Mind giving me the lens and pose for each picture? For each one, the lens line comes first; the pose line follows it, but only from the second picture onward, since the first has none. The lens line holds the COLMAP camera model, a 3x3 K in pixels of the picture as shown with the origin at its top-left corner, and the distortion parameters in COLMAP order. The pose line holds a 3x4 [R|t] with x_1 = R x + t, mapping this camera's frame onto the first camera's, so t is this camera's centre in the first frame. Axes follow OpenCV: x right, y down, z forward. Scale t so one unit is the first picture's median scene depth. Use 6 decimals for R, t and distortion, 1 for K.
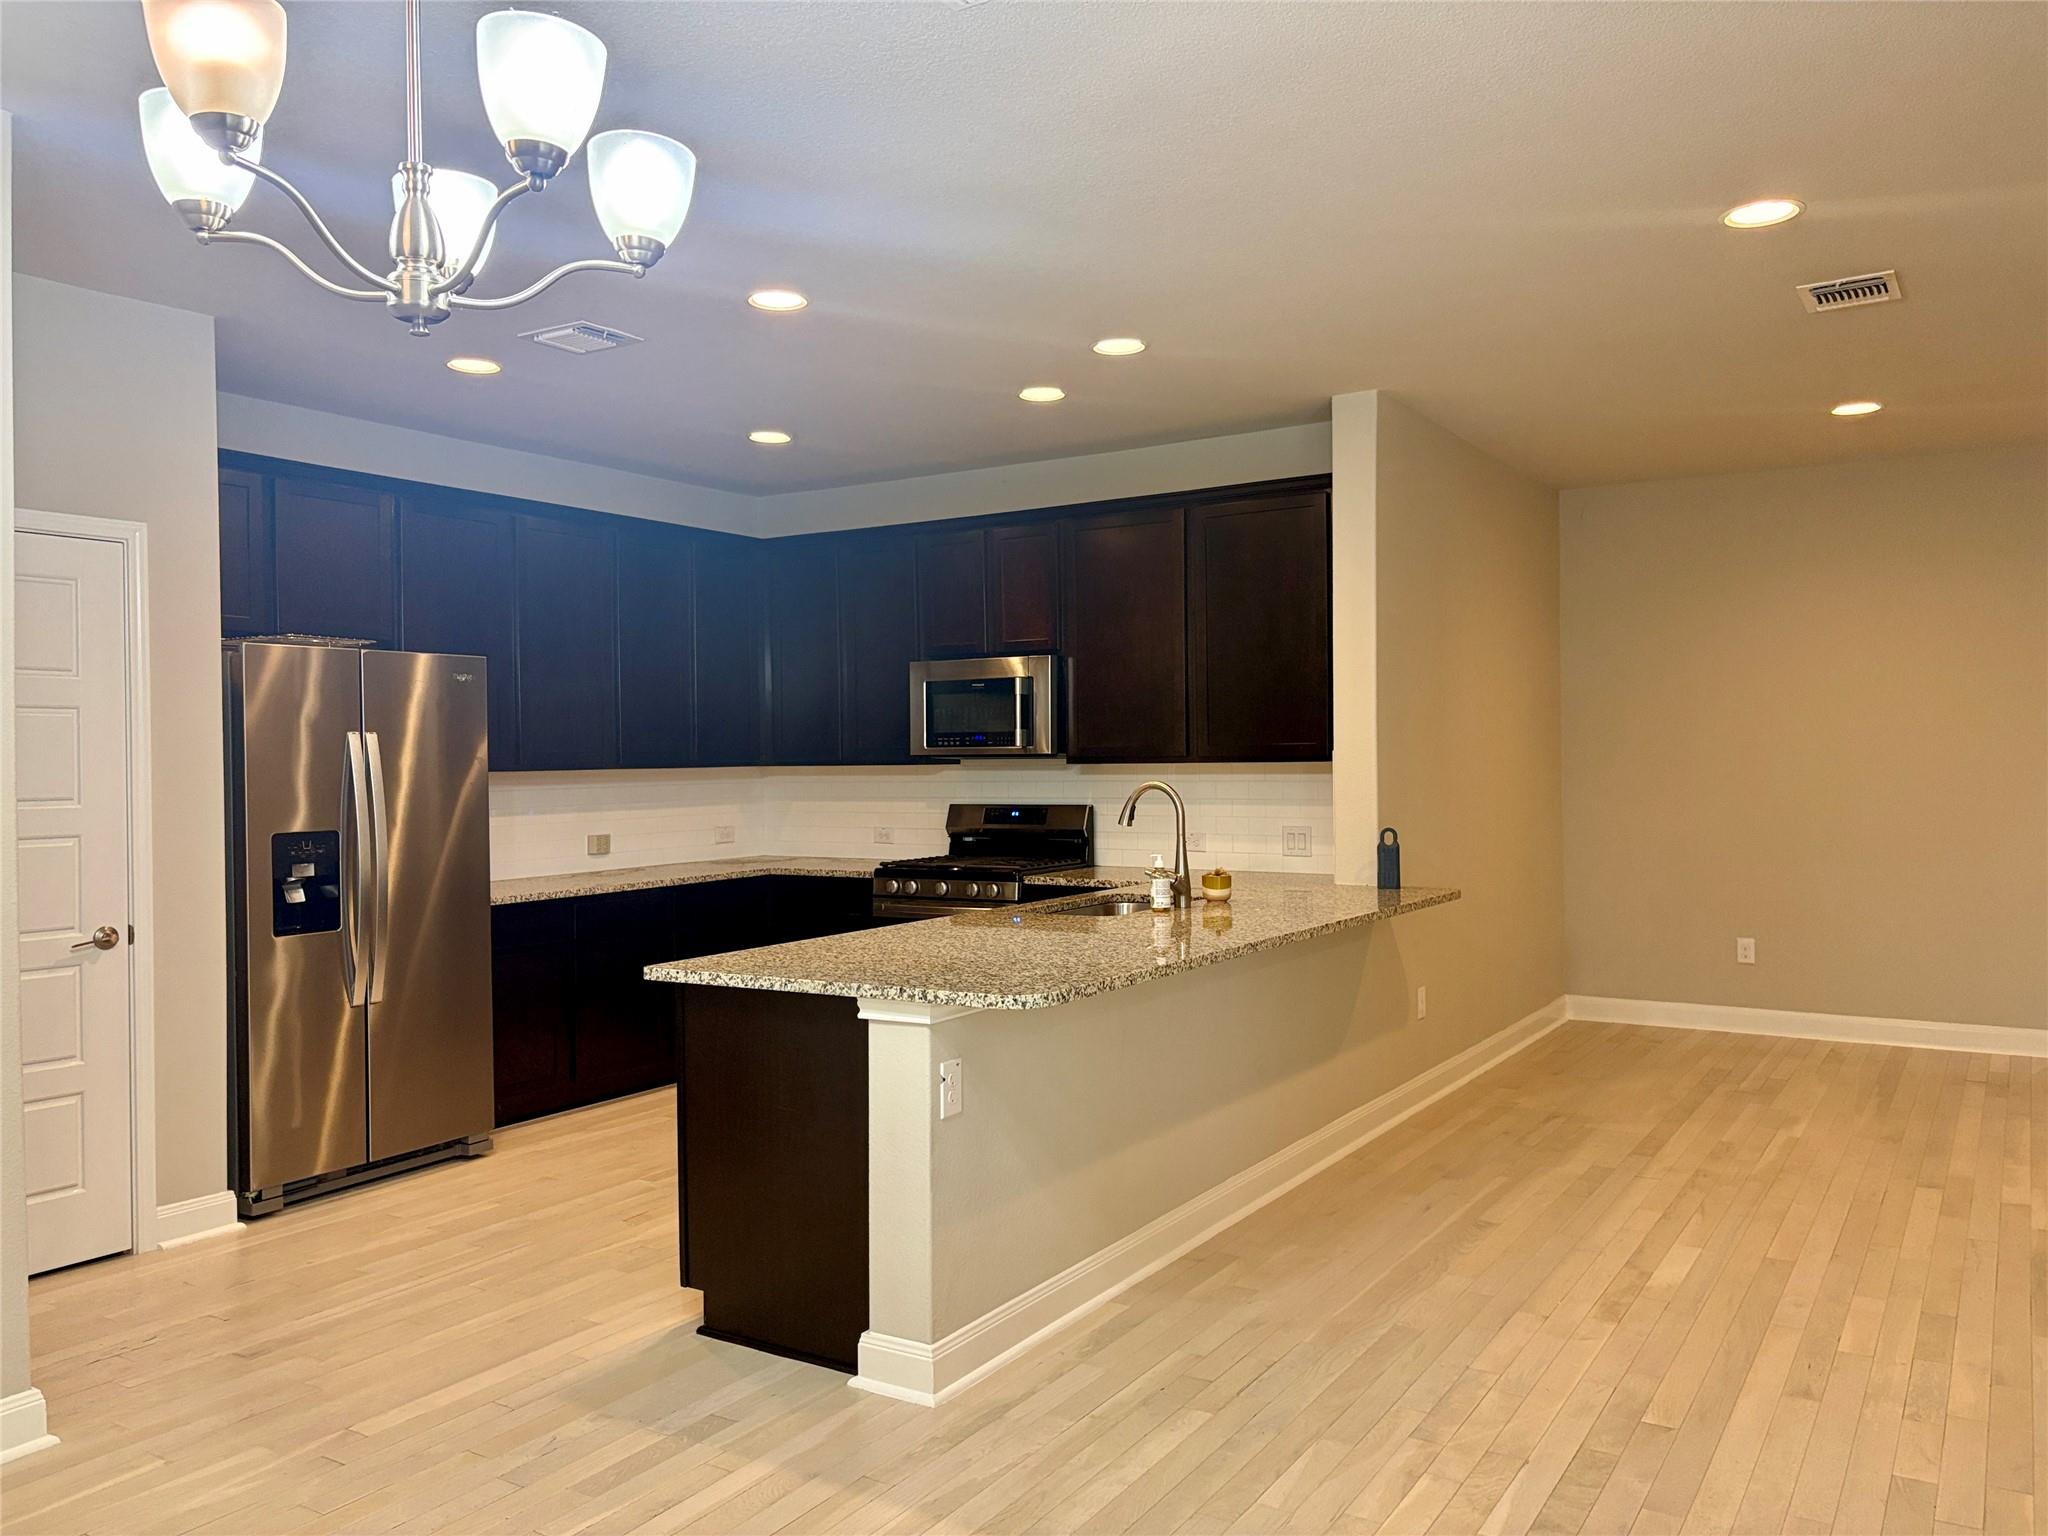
lens RADIAL K [[1551.1, 0, 1028.6], [0, 1551.1, 769.3], [0, 0, 1]] dist [0.034555, -0.036074]
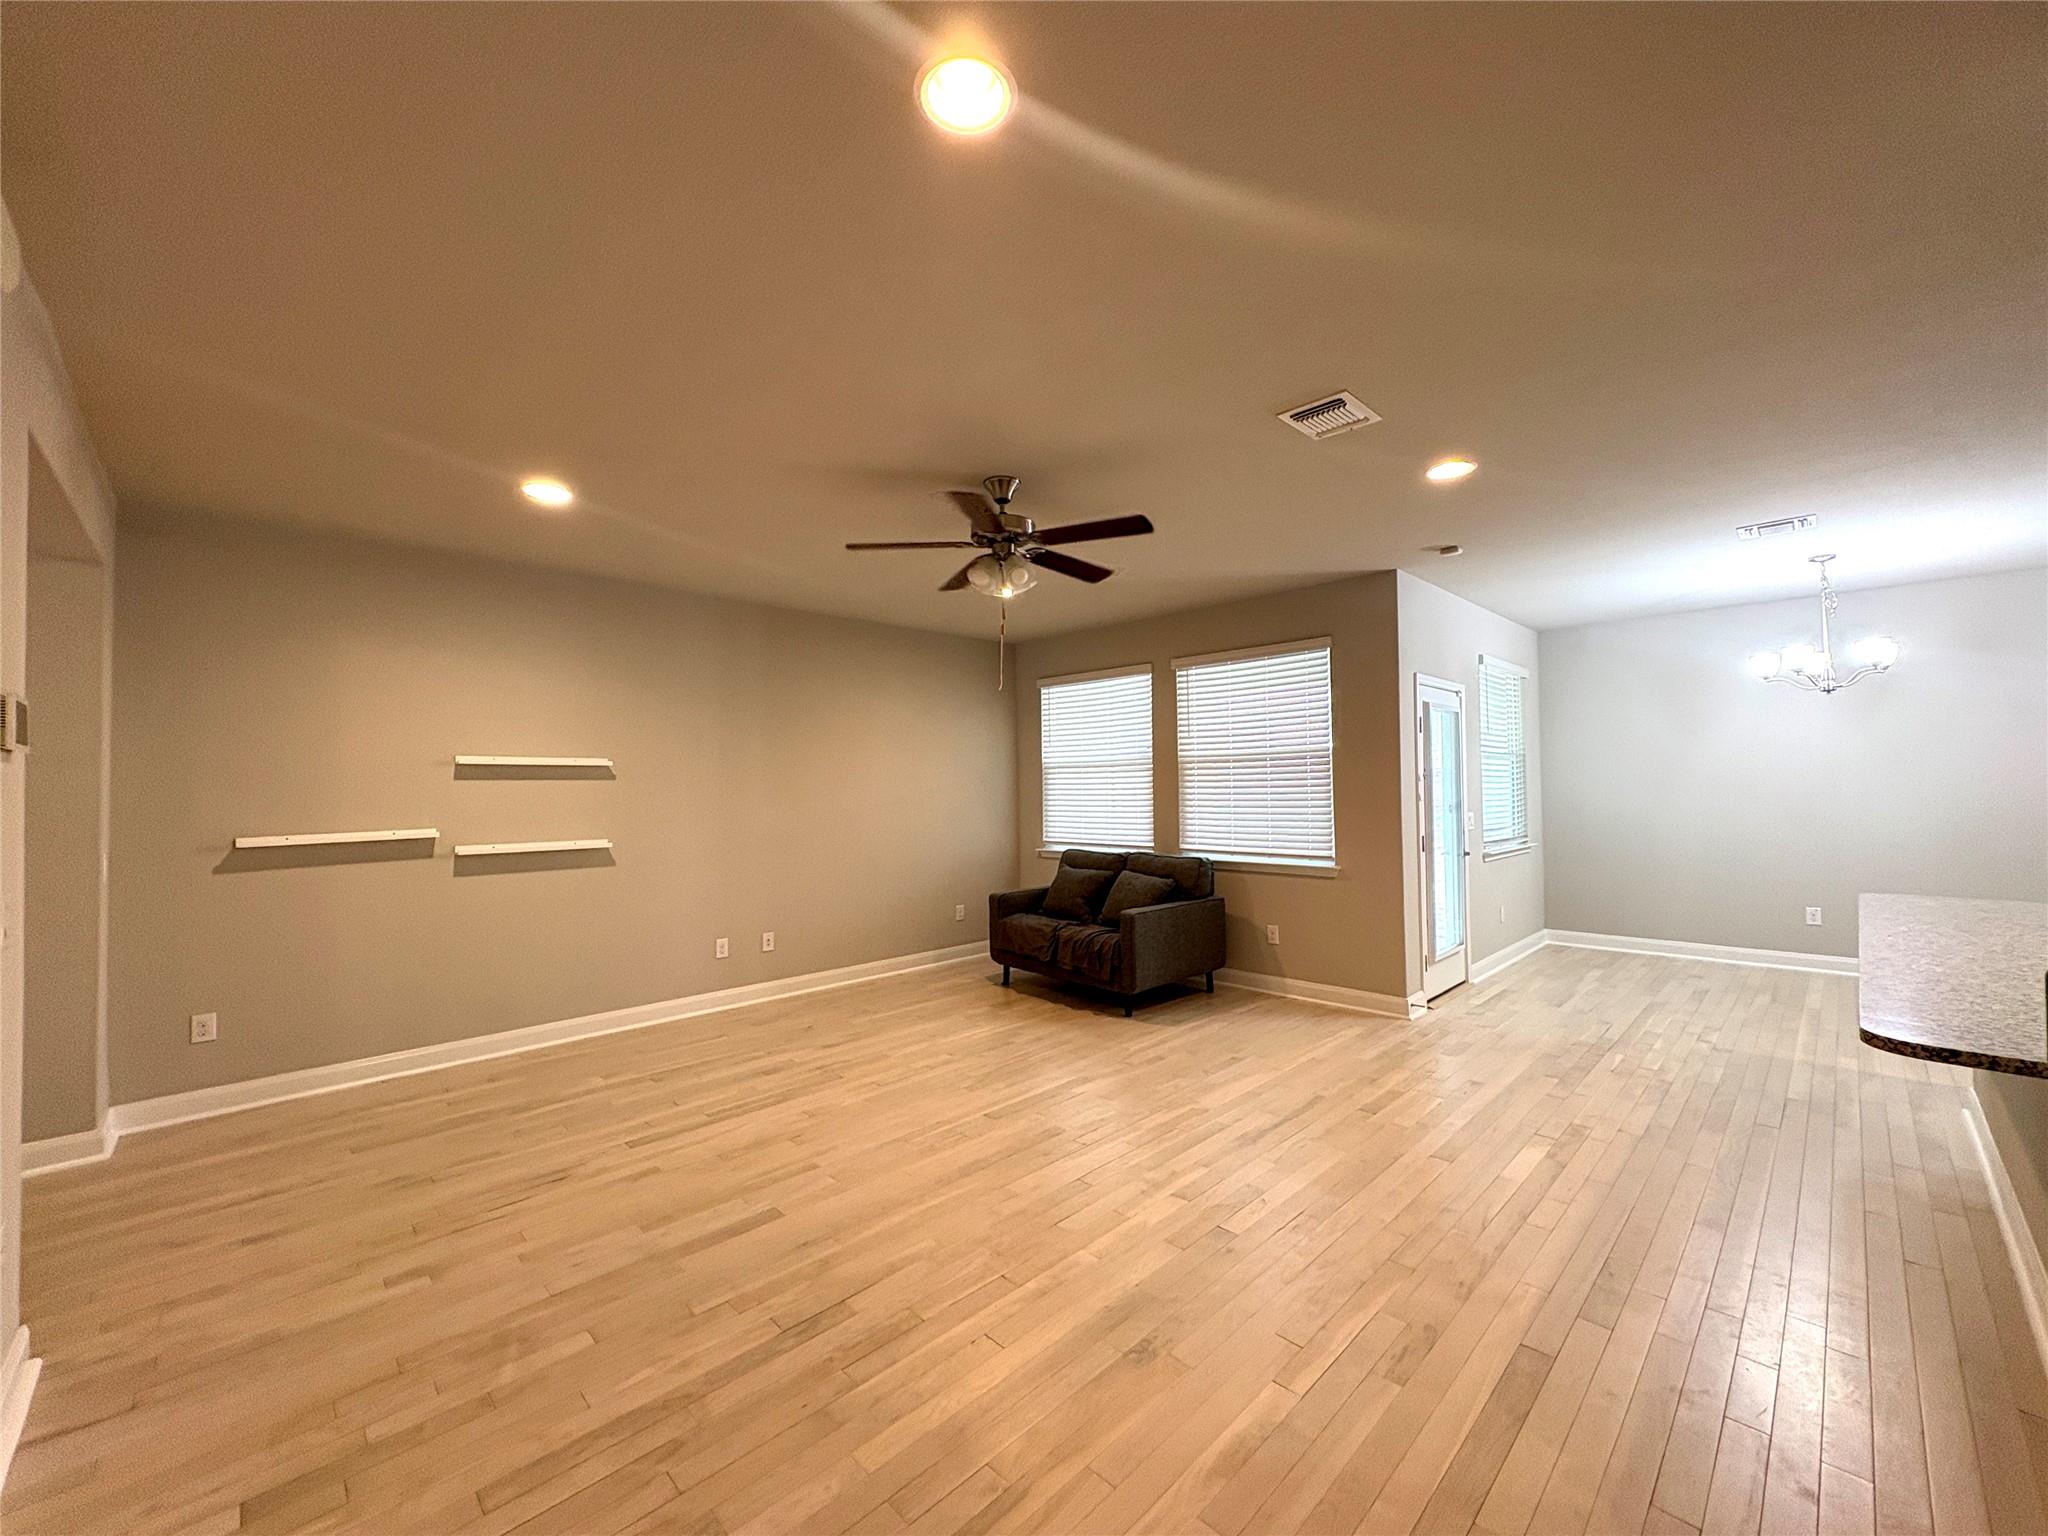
lens RADIAL K [[812.5, 0, 1018.5], [0, 812.5, 769.2], [0, 0, 1]] dist [-0.000656, 0.000138]
pose [[-0.973114, 0.032074, 0.228078, 0.553529], [0.028877, 0.999433, -0.017343, -0.025130], [-0.228505, -0.010290, -0.973488, 1.478721]]
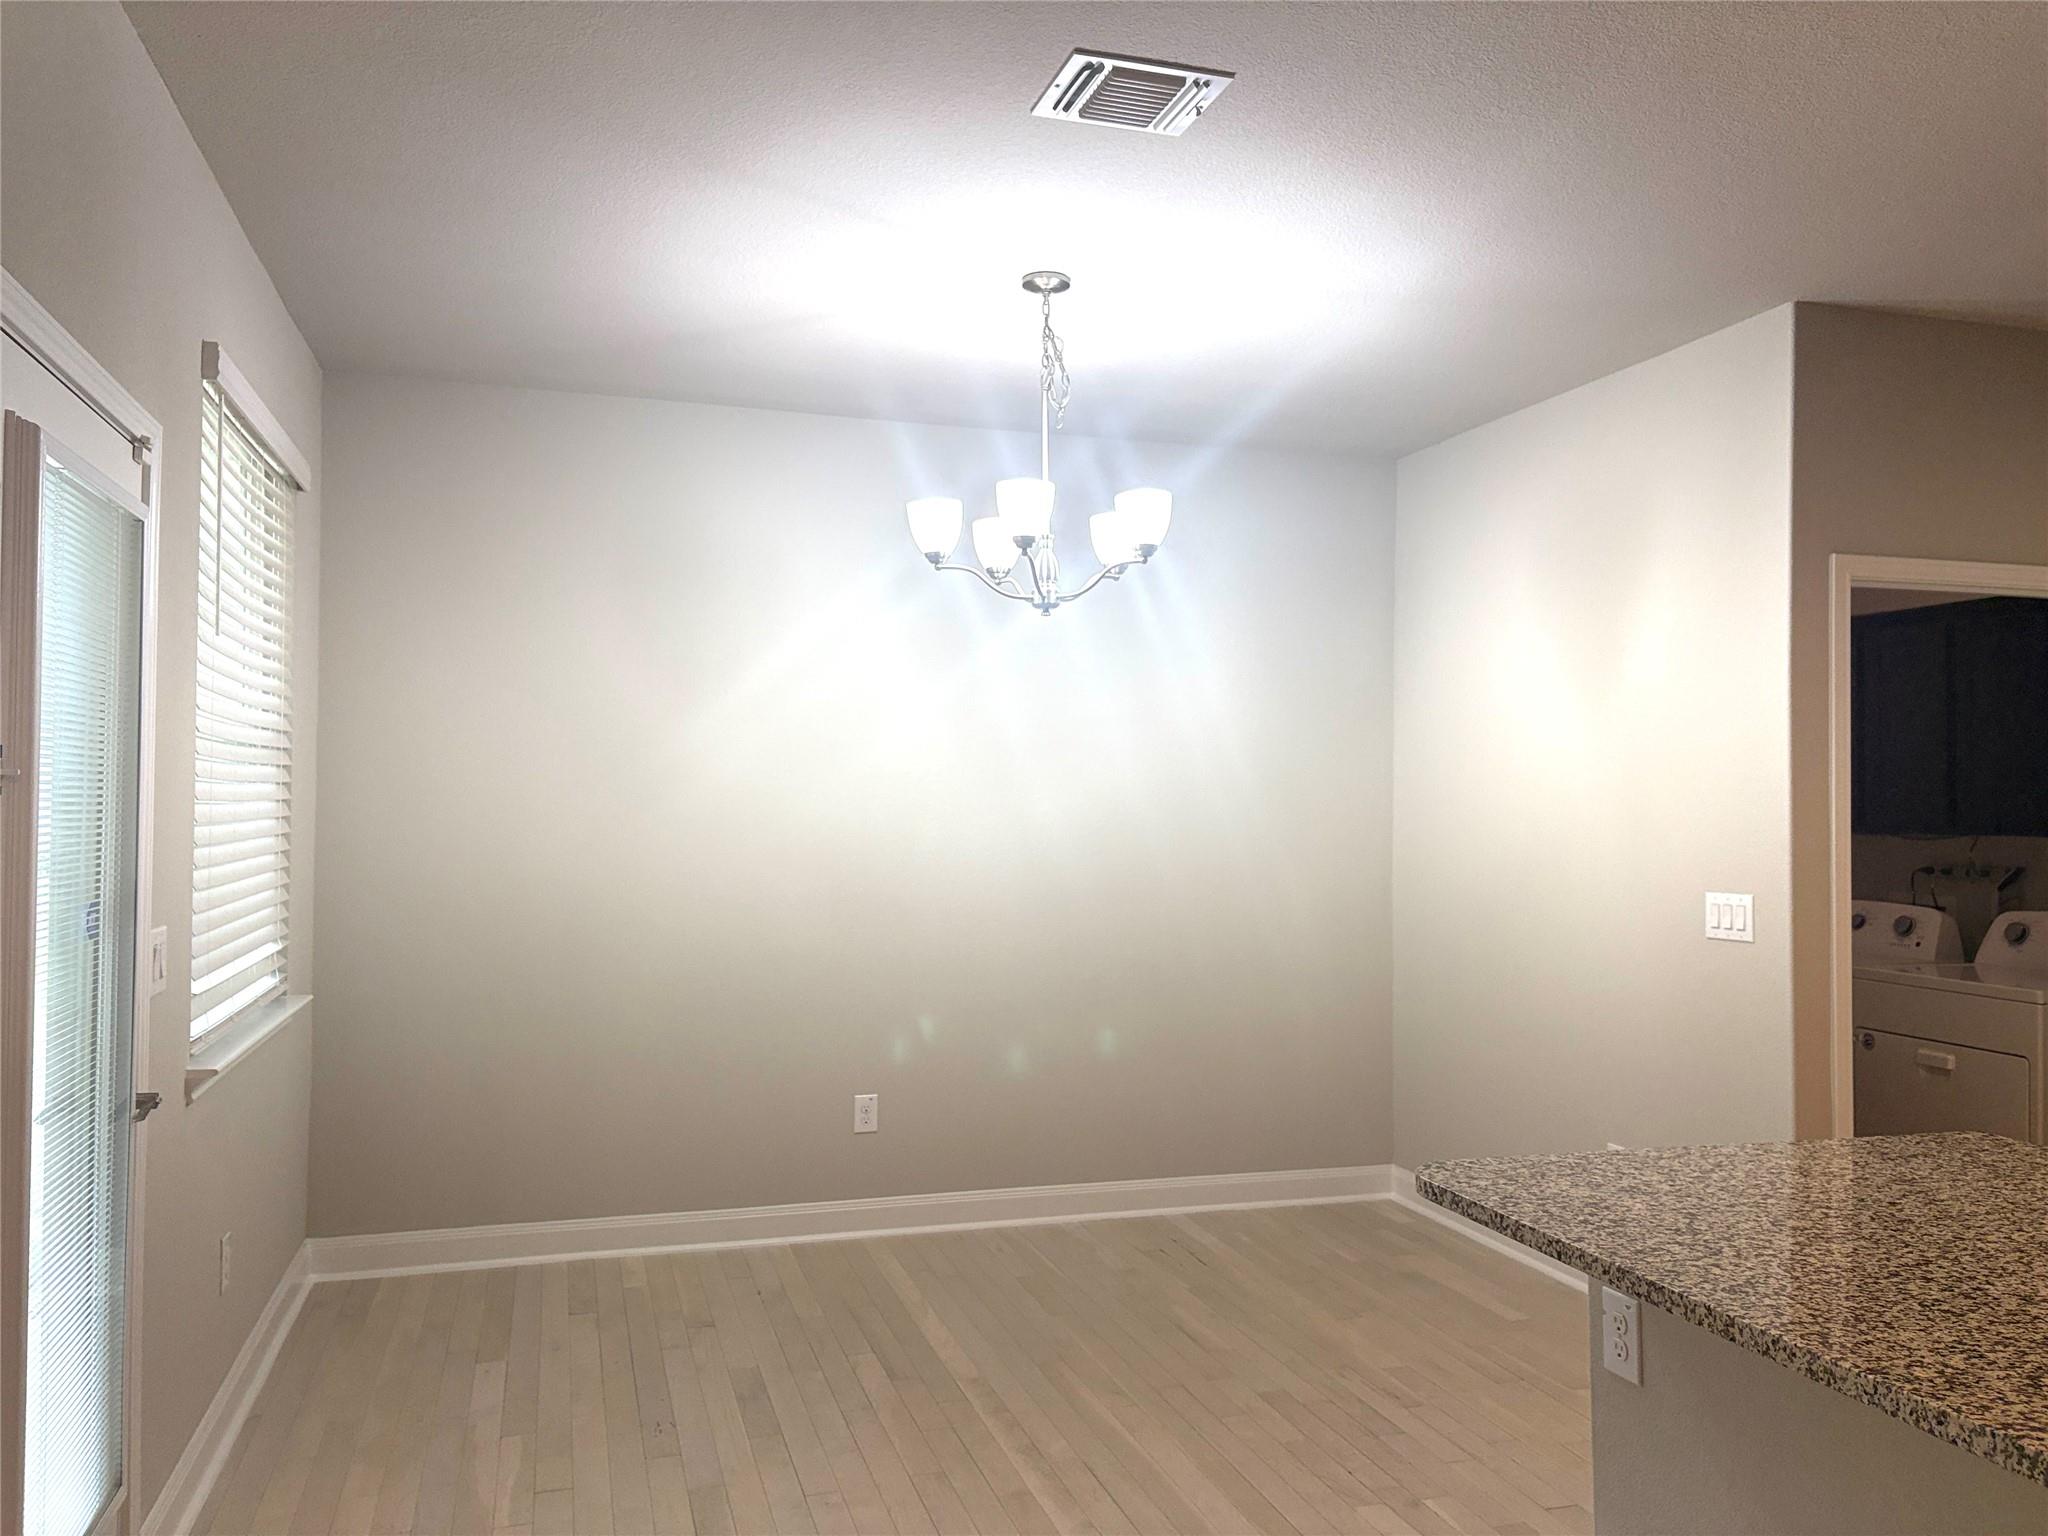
lens RADIAL K [[1541.2, 0, 1026.7], [0, 1541.2, 772.9], [0, 0, 1]] dist [0.045048, -0.052704]
pose [[-0.651465, -0.009031, -0.758625, 0.420471], [-0.008339, 0.999954, -0.004742, -0.021309], [0.758632, 0.003237, -0.651511, 0.832739]]
